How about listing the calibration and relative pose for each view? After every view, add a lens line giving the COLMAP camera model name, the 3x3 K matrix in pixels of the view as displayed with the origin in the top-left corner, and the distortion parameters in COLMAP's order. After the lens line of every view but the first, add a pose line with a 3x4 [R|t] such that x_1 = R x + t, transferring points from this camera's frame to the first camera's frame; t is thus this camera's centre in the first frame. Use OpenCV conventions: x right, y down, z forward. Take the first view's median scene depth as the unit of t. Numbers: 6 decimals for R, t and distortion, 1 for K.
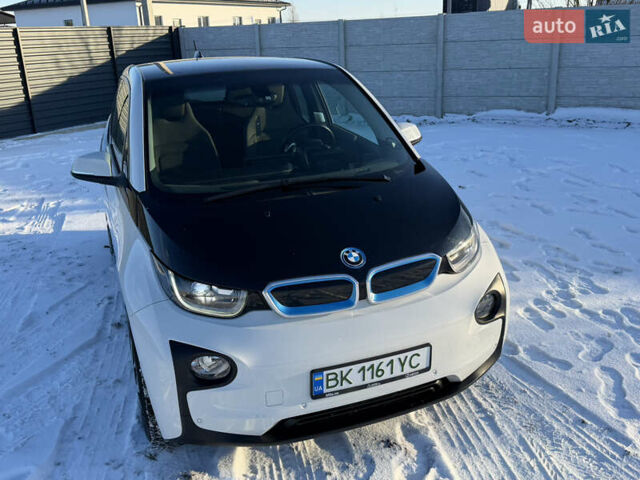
lens RADIAL K [[598.8, 0, 326.6], [0, 598.8, 240.5], [0, 0, 1]] dist [0.156132, -0.339878]
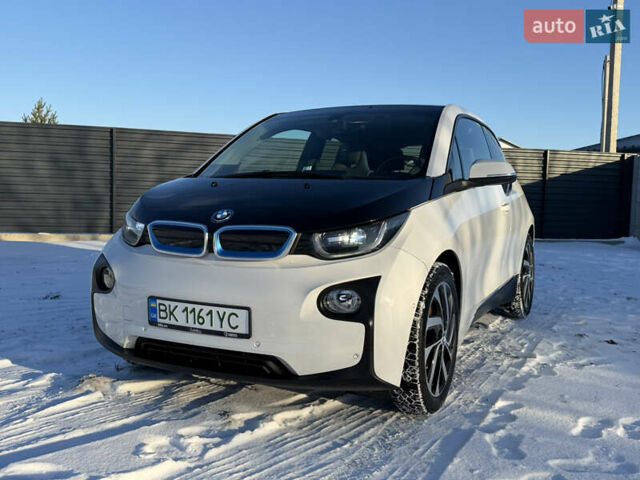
lens RADIAL K [[628.8, 0, 320.0], [0, 628.8, 240.0], [0, 0, 1]] dist [0.184648, -0.406975]
pose [[0.675737, 0.109258, -0.729001, 1.009545], [-0.284877, 0.950825, -0.121559, 0.160248], [0.679871, 0.289817, 0.673633, 0.353622]]
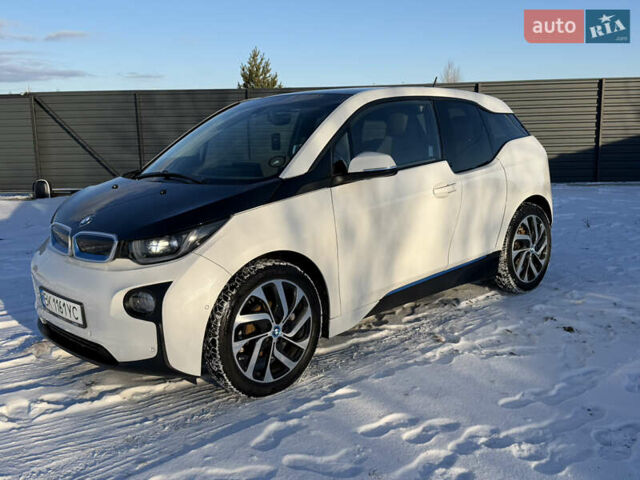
lens RADIAL K [[628.8, 0, 320.0], [0, 628.8, 240.0], [0, 0, 1]] dist [0.184648, -0.406975]
pose [[0.396529, 0.191547, -0.897816, 1.488387], [-0.286477, 0.954970, 0.077215, -0.183274], [0.872178, 0.226586, 0.433548, 0.847465]]
